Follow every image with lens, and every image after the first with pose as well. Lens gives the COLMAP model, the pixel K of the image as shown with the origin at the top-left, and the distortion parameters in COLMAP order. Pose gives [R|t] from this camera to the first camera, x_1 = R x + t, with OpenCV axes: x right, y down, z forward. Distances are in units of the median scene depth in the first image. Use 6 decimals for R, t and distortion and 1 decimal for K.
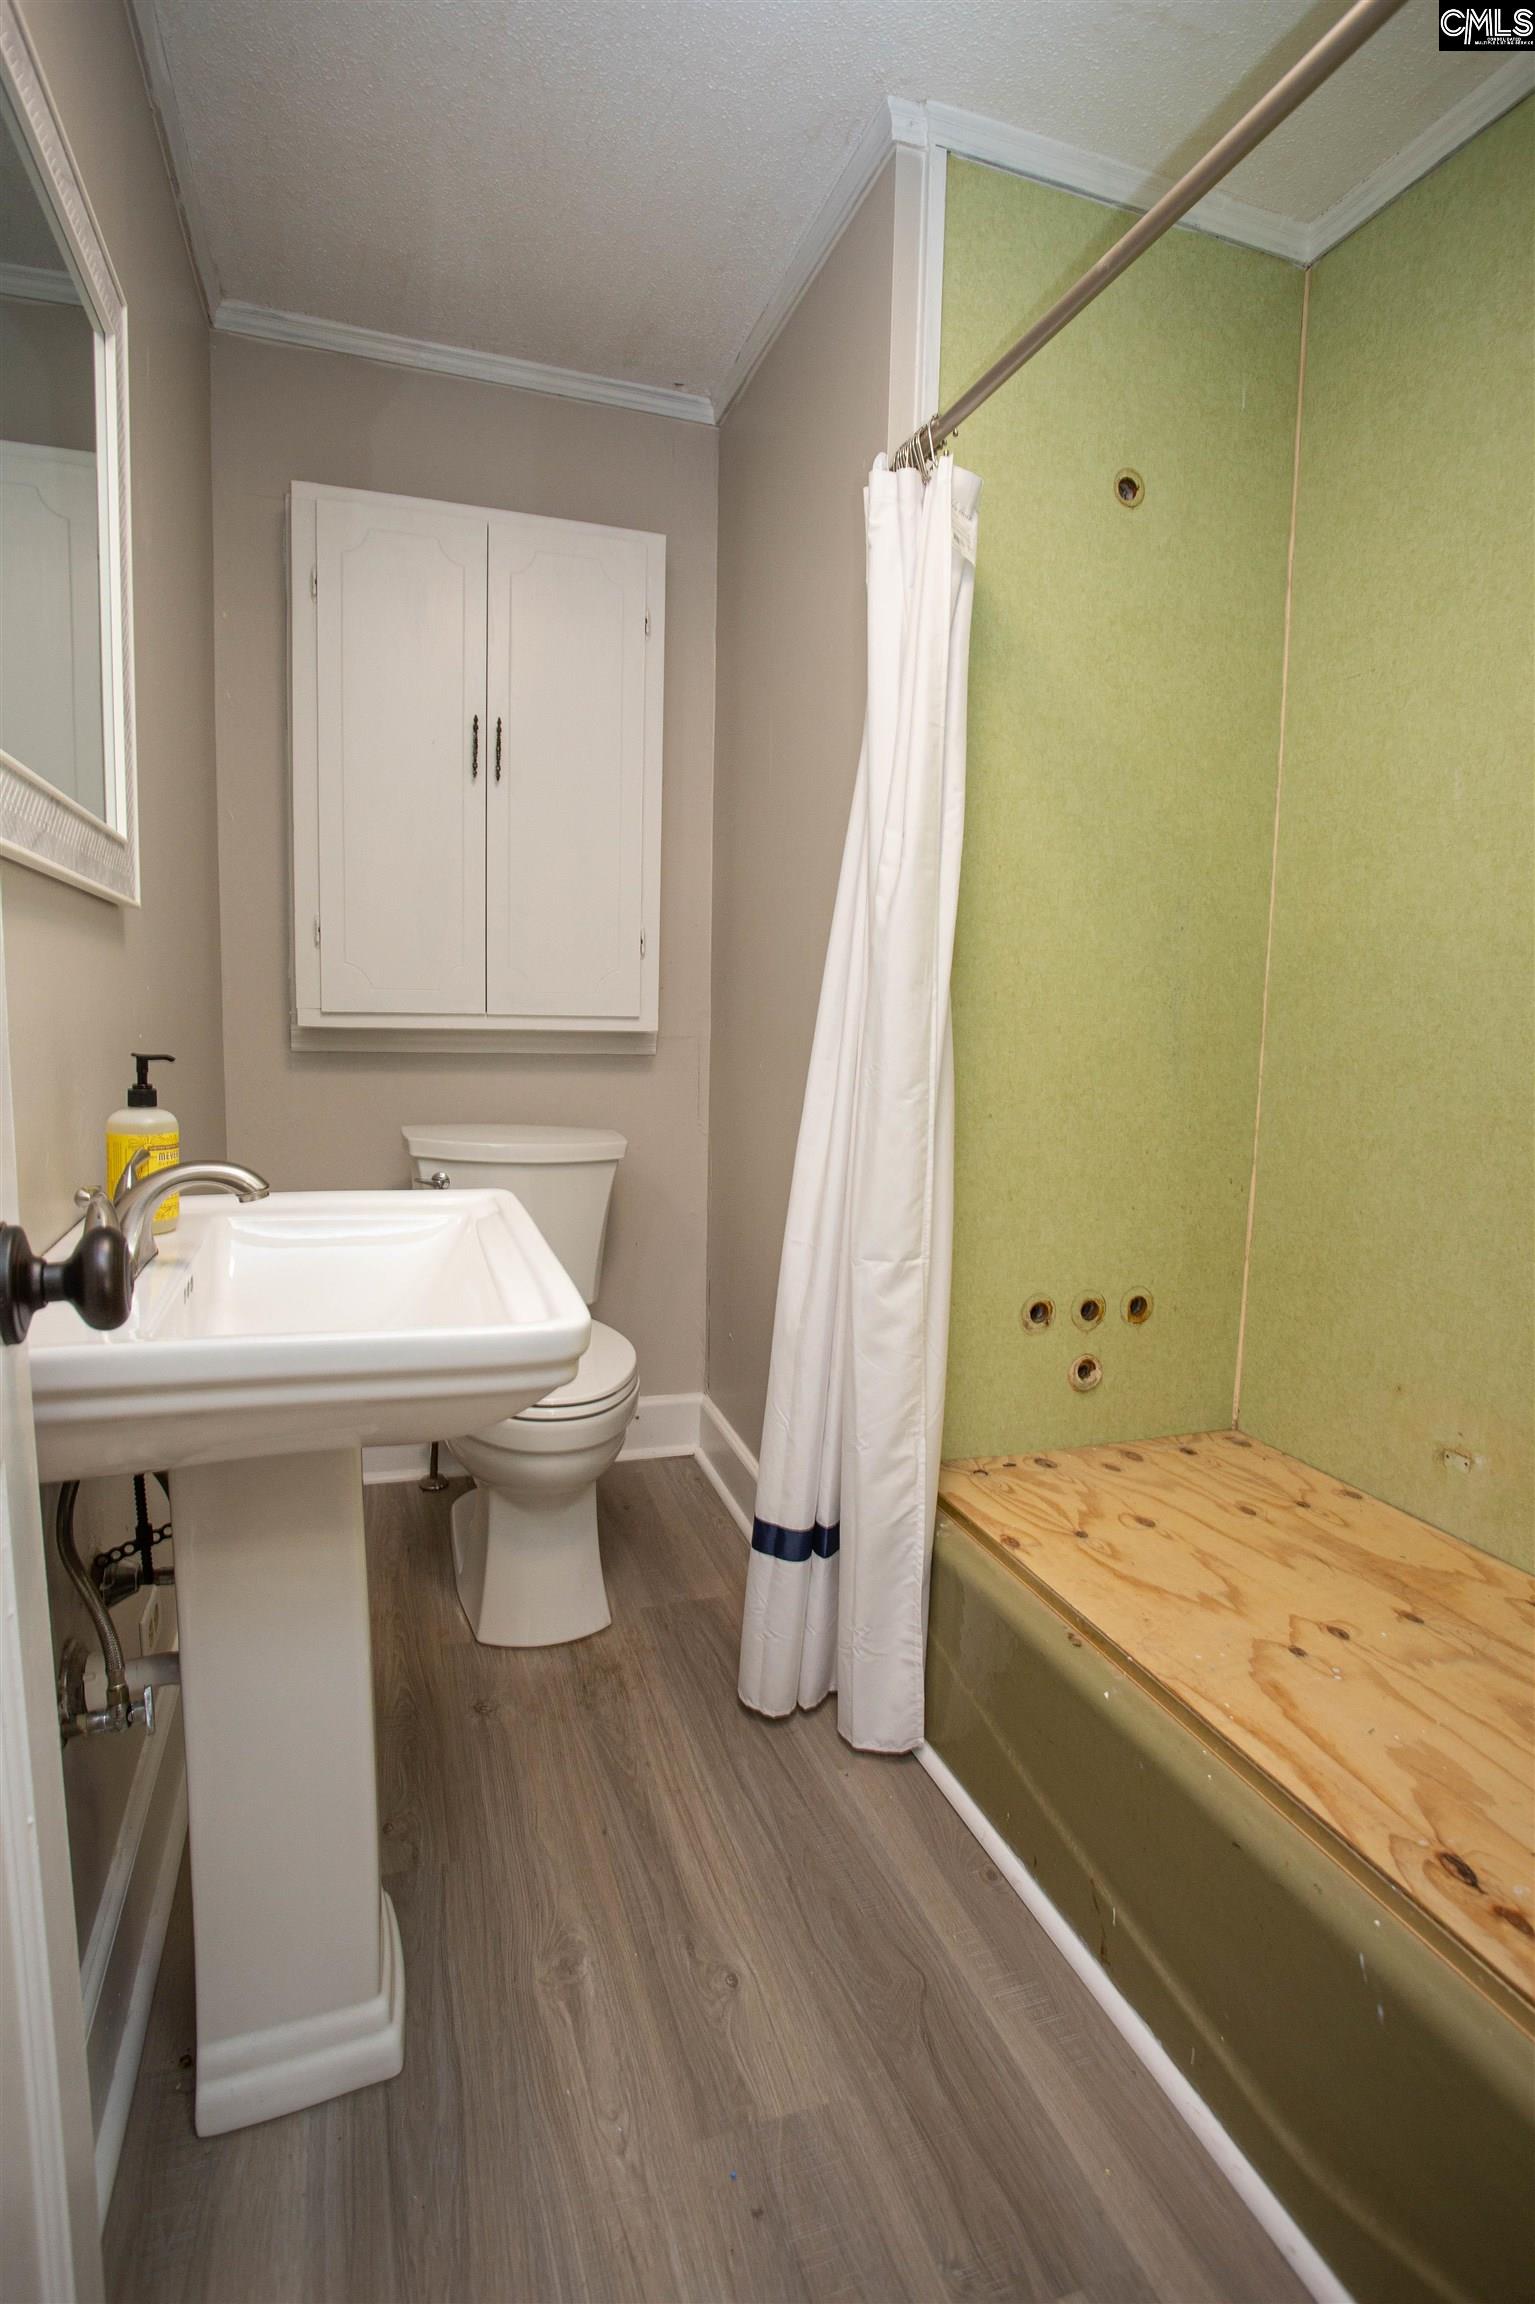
lens RADIAL K [[1163.8, 0, 767.5], [0, 1163.8, 1152.0], [0, 0, 1]] dist [-0.077246, 0.034651]
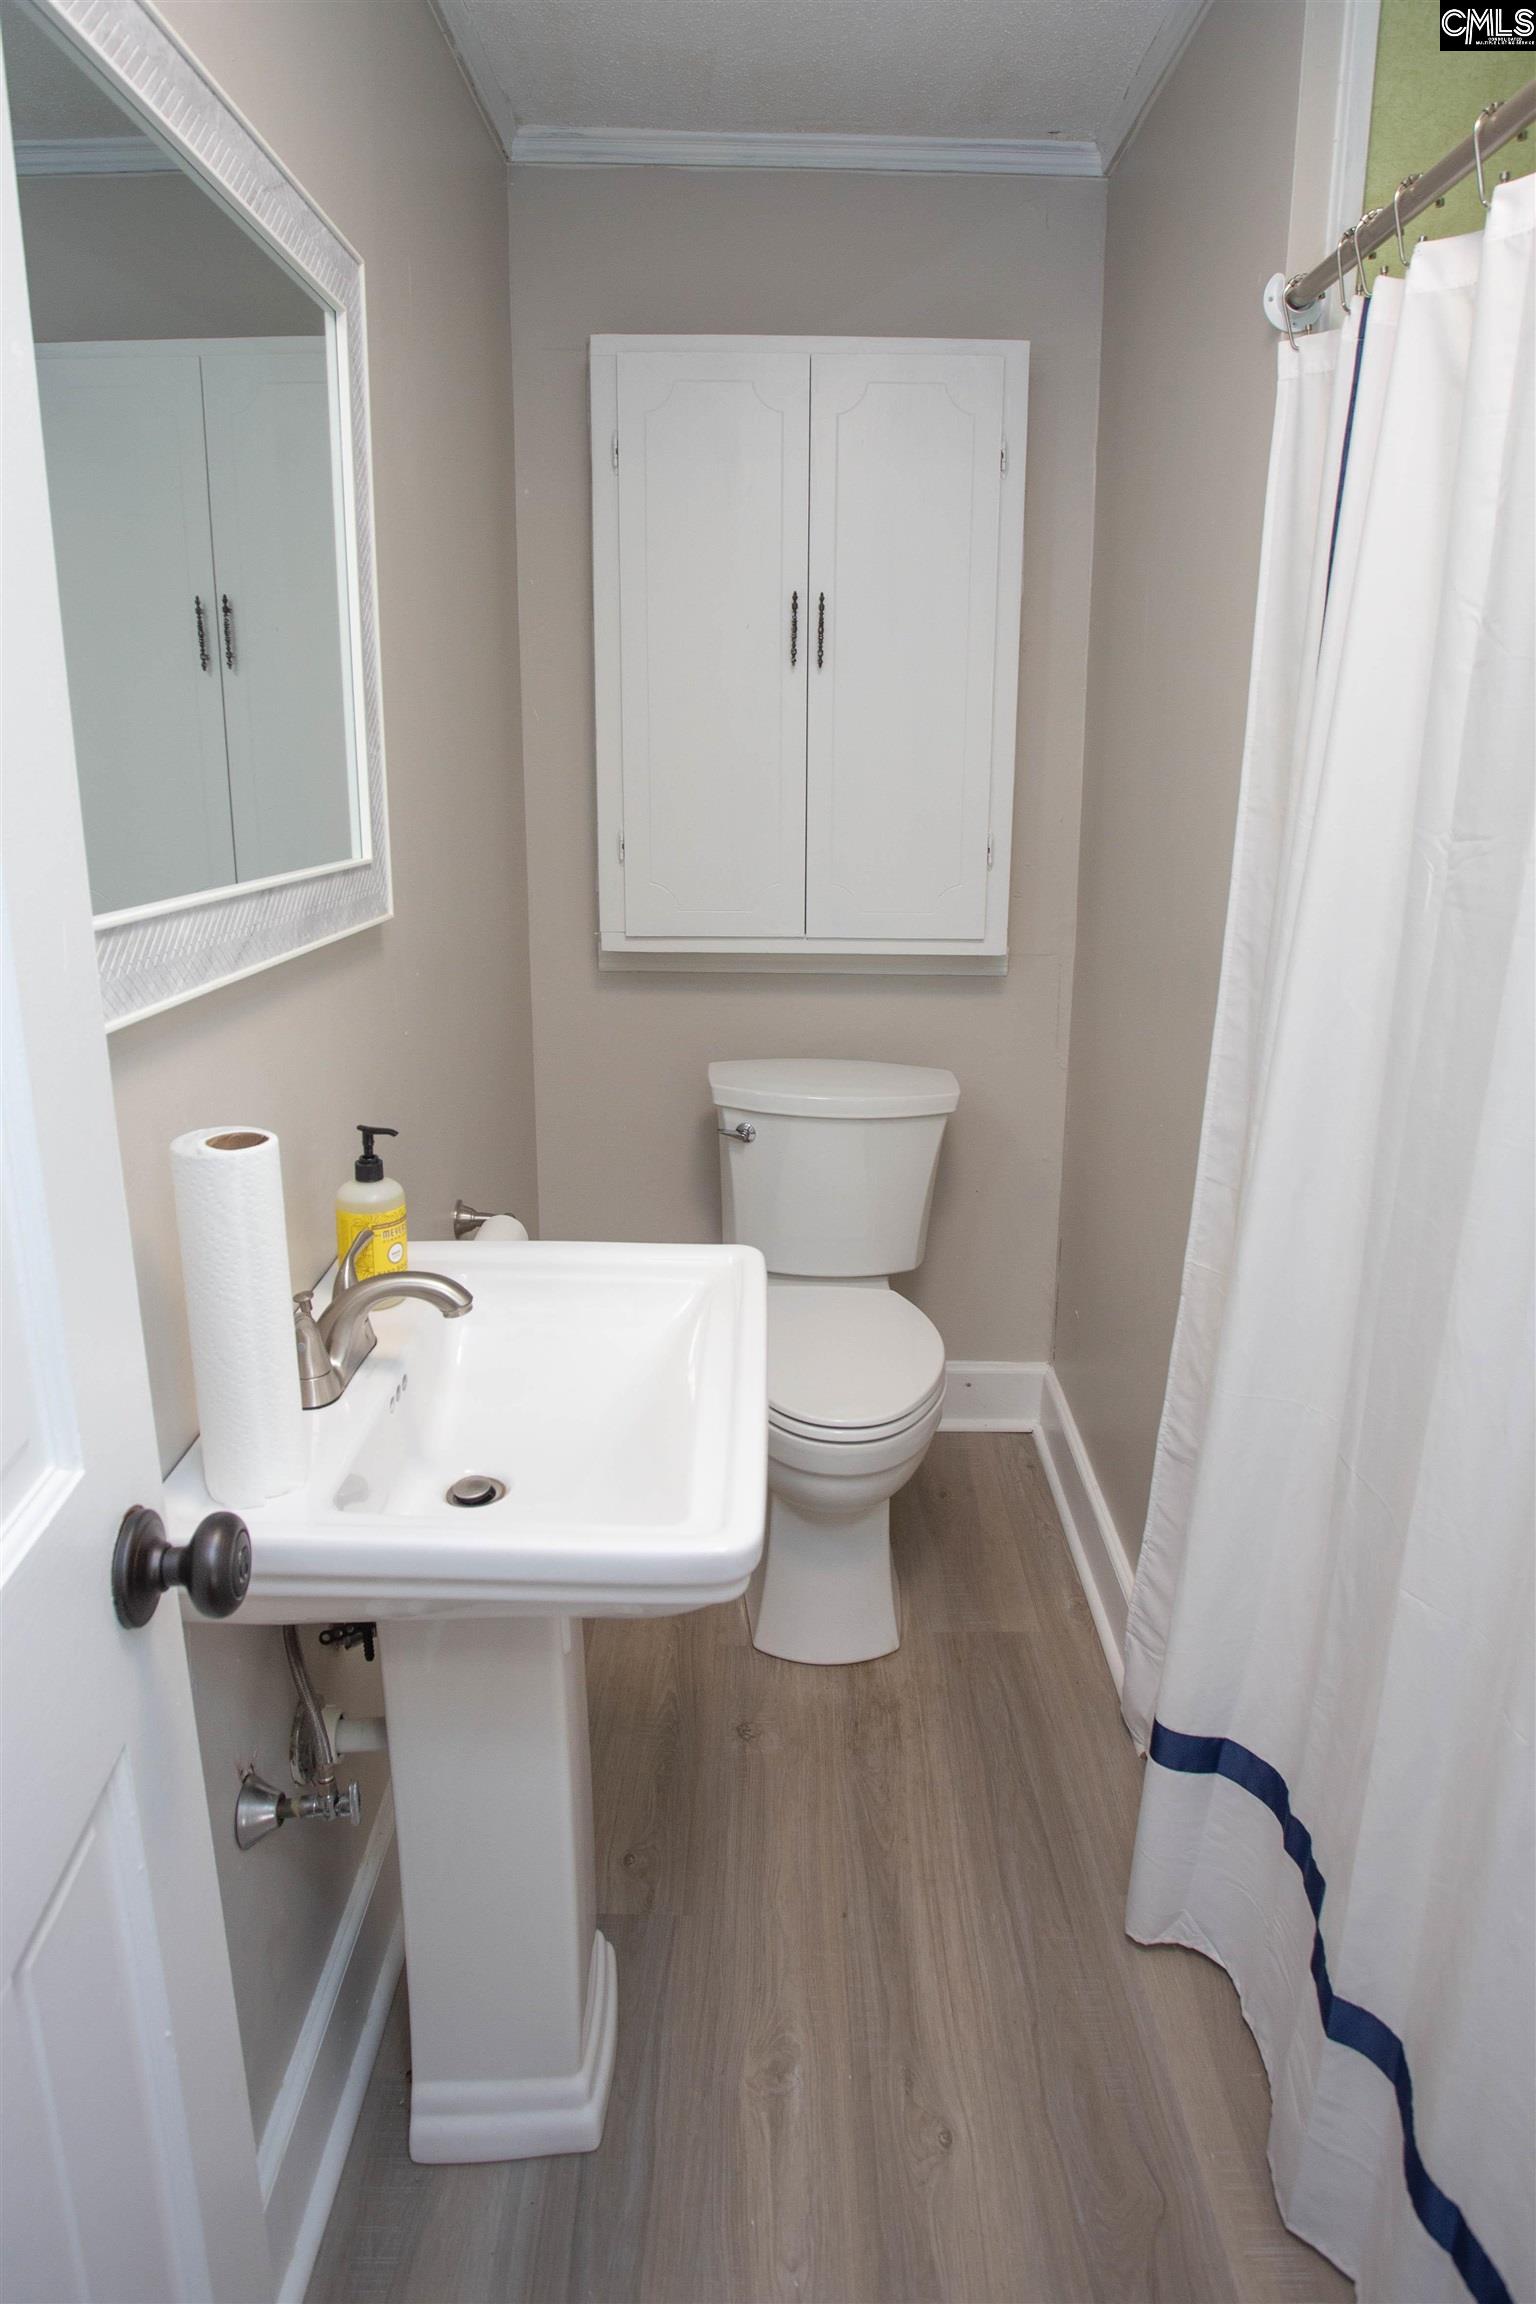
lens RADIAL K [[1346.7, 0, 778.0], [0, 1346.7, 1071.0], [0, 0, 1]] dist [-0.079612, 0.039398]
pose [[0.946155, 0.059997, -0.318106, 0.105092], [-0.024887, 0.993248, 0.113311, -0.207885], [0.322756, -0.099293, 0.941259, 0.041008]]
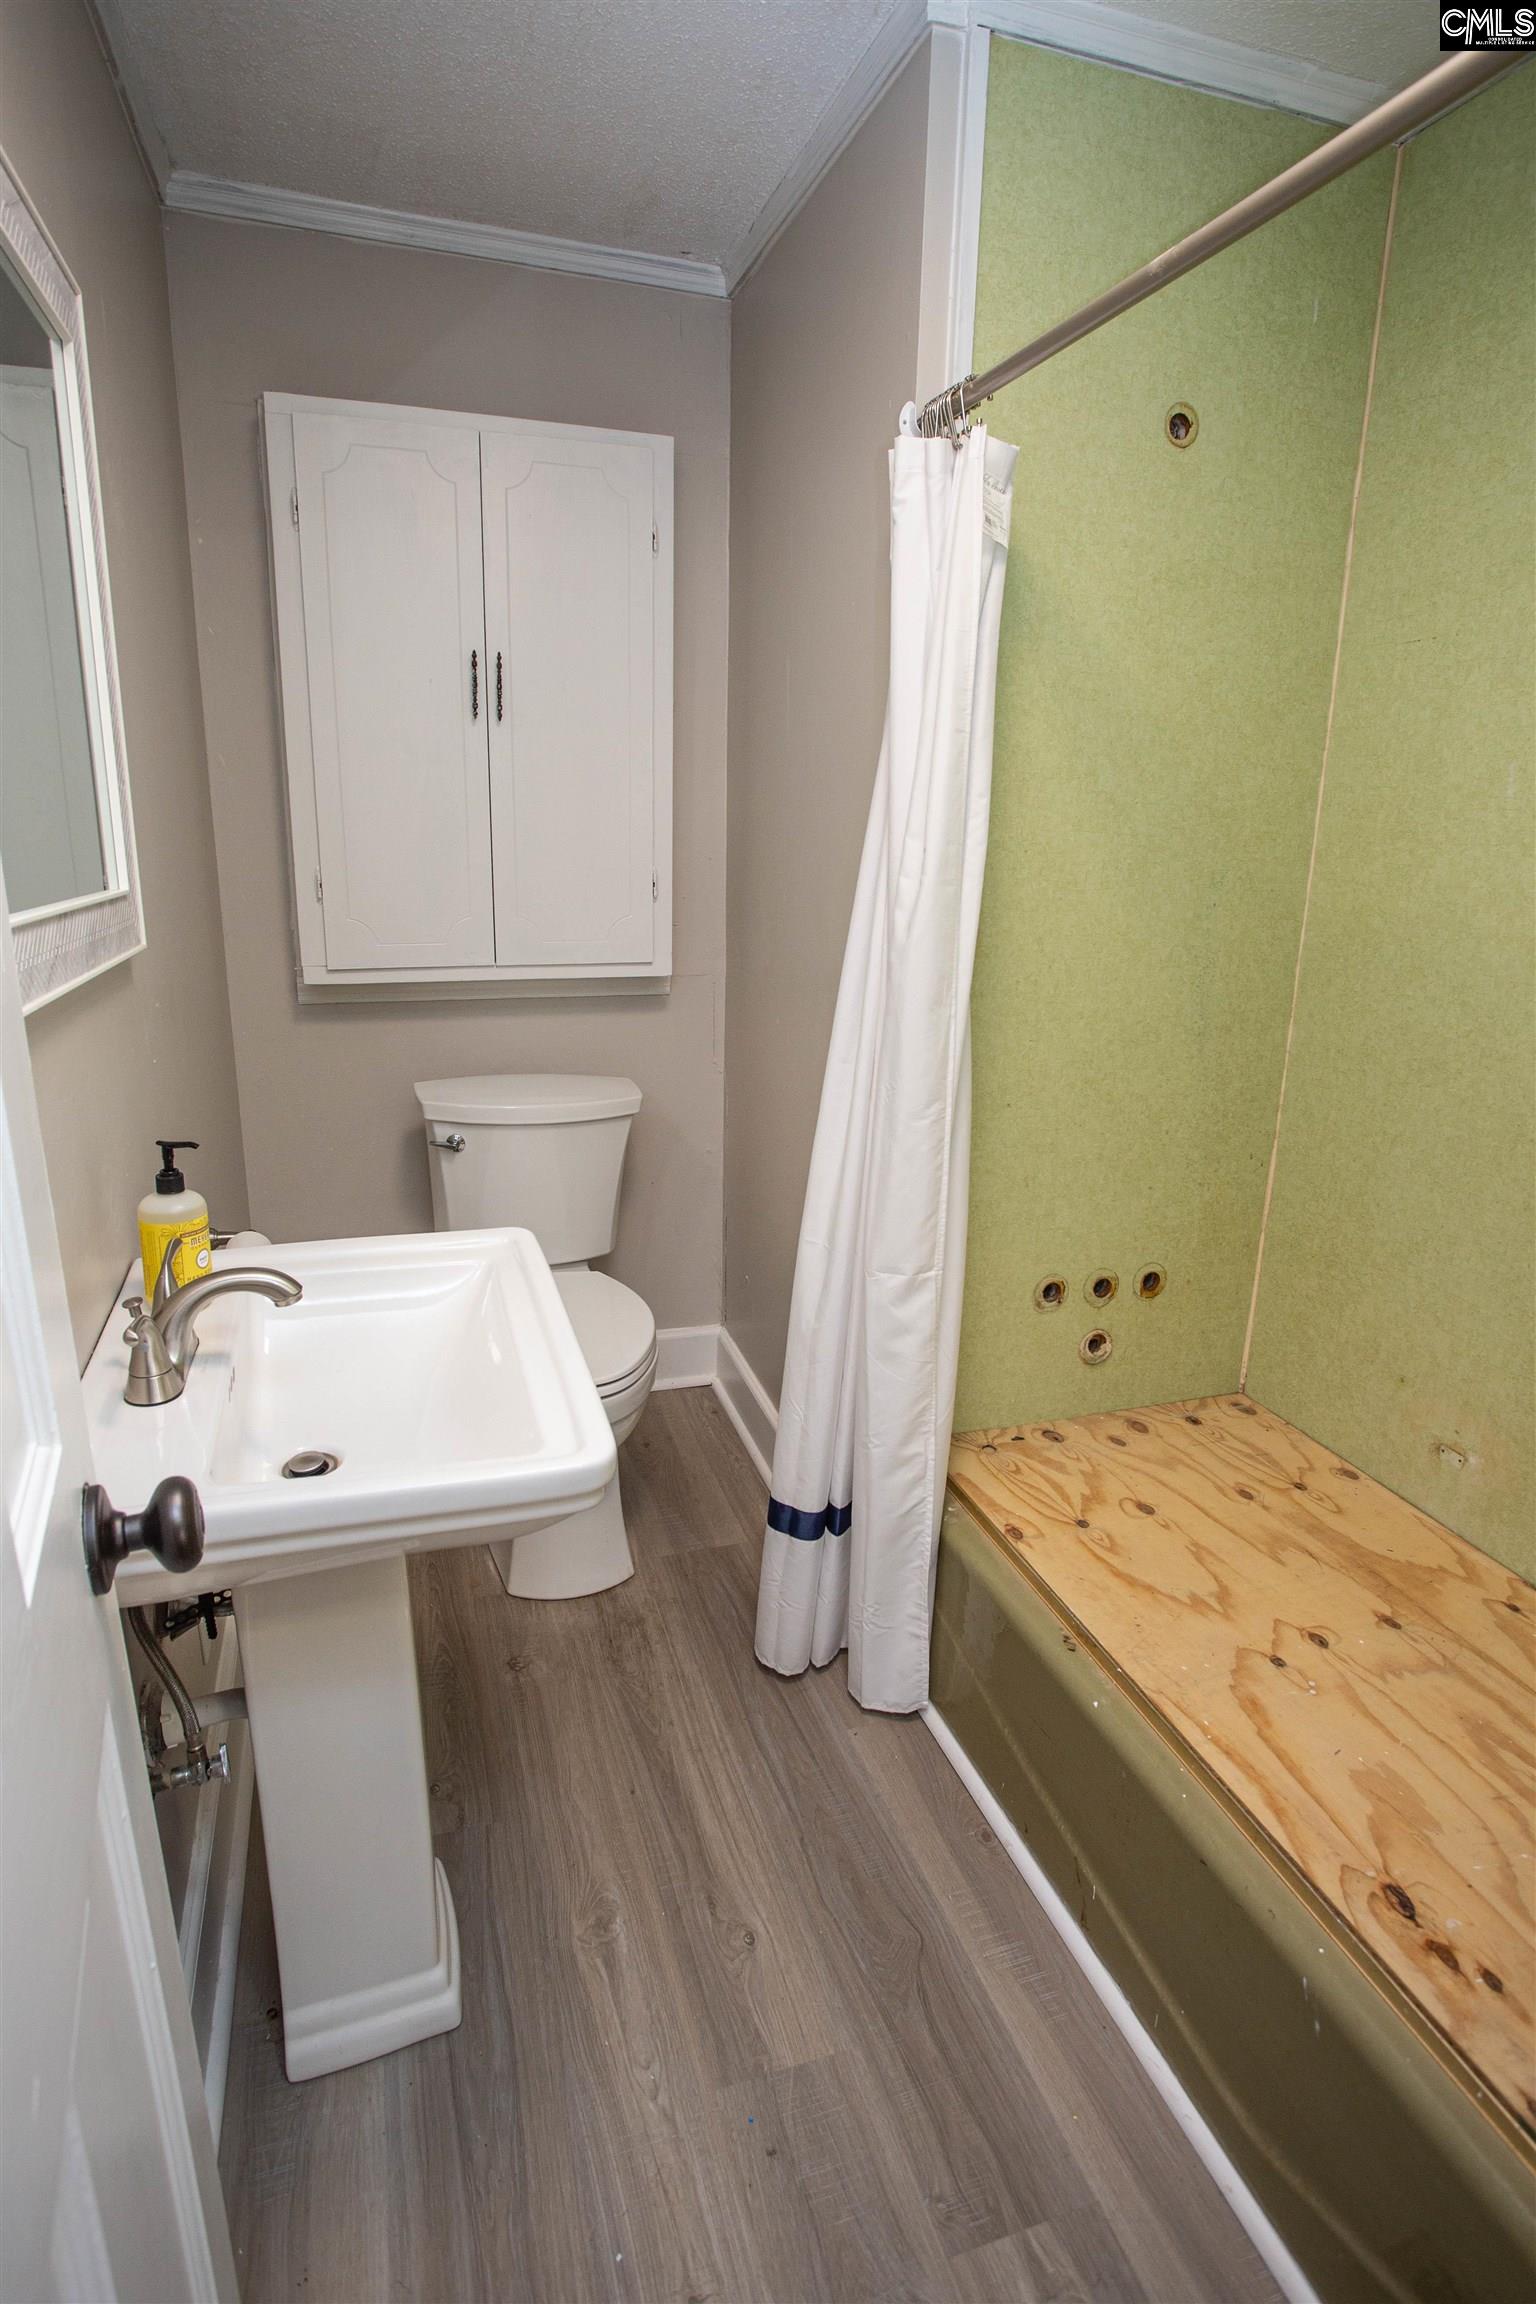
lens RADIAL K [[1207.8, 0, 766.8], [0, 1207.8, 1149.0], [0, 0, 1]] dist [-0.079725, 0.038308]
pose [[0.999883, 0.001896, -0.015199, 0.001724], [0.000409, 0.988655, 0.150204, -0.183715], [0.015312, -0.150193, 0.988538, -0.029423]]
